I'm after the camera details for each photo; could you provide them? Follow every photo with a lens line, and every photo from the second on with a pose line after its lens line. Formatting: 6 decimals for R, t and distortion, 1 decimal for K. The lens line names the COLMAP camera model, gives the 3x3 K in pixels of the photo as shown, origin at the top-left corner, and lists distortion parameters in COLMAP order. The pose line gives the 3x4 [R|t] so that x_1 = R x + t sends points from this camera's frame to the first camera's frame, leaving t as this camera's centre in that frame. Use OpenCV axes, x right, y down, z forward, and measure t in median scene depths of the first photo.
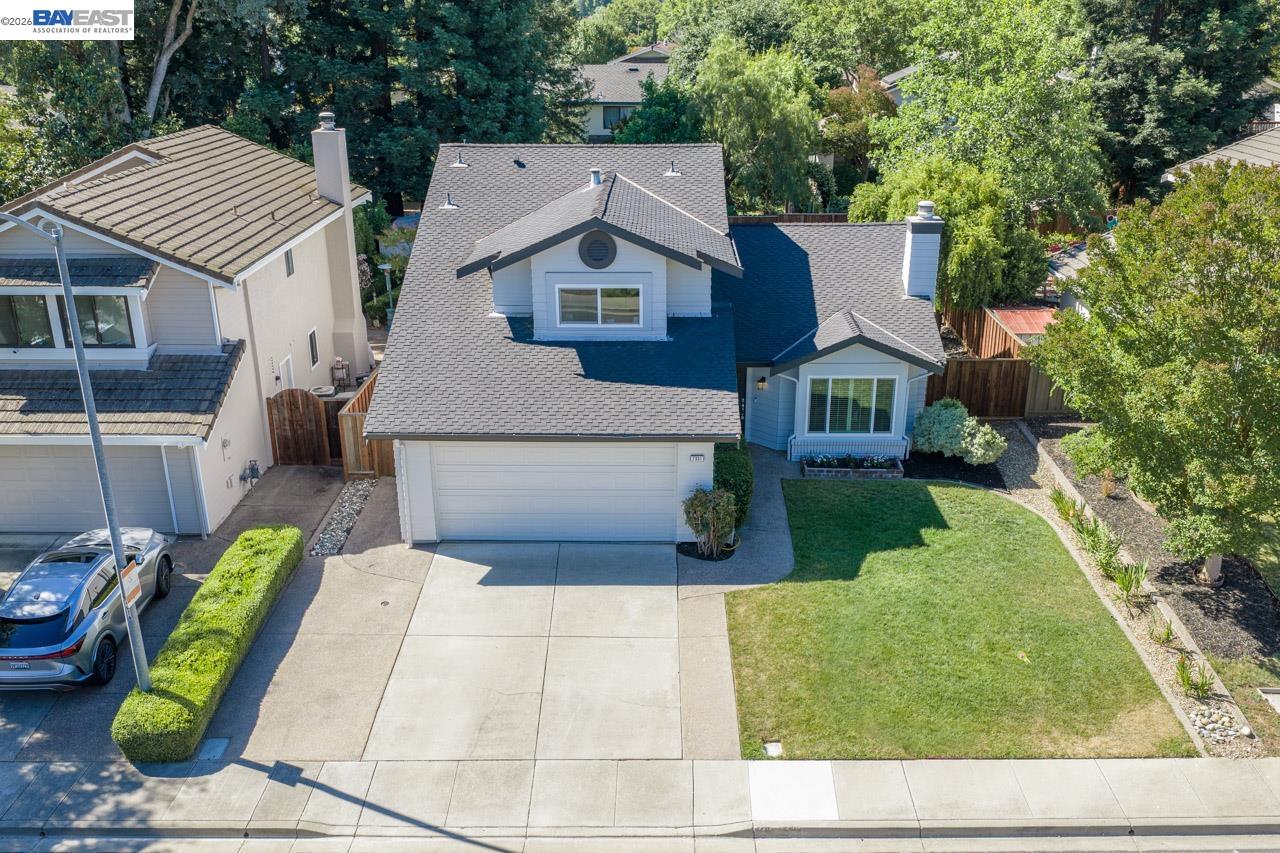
lens RADIAL K [[1172.3, 0, 641.0], [0, 1172.3, 478.5], [0, 0, 1]] dist [0.005405, -0.000810]
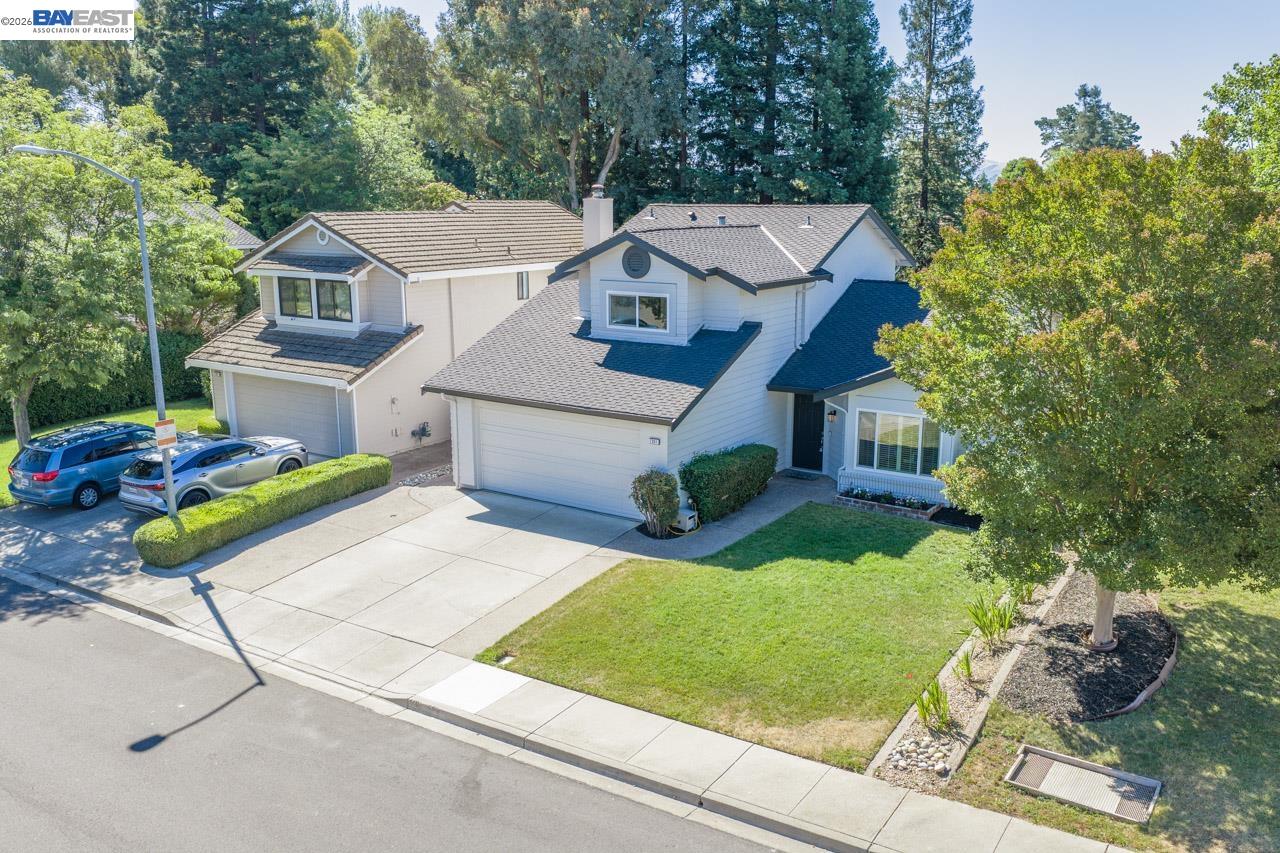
lens RADIAL K [[1061.6, 0, 640.0], [0, 1061.6, 426.5], [0, 0, 1]] dist [0.012648, -0.021804]
pose [[0.844242, 0.117433, -0.522939, 0.546017], [-0.205019, 0.972253, -0.112655, 0.082436], [0.495200, 0.202321, 0.844893, 0.149106]]
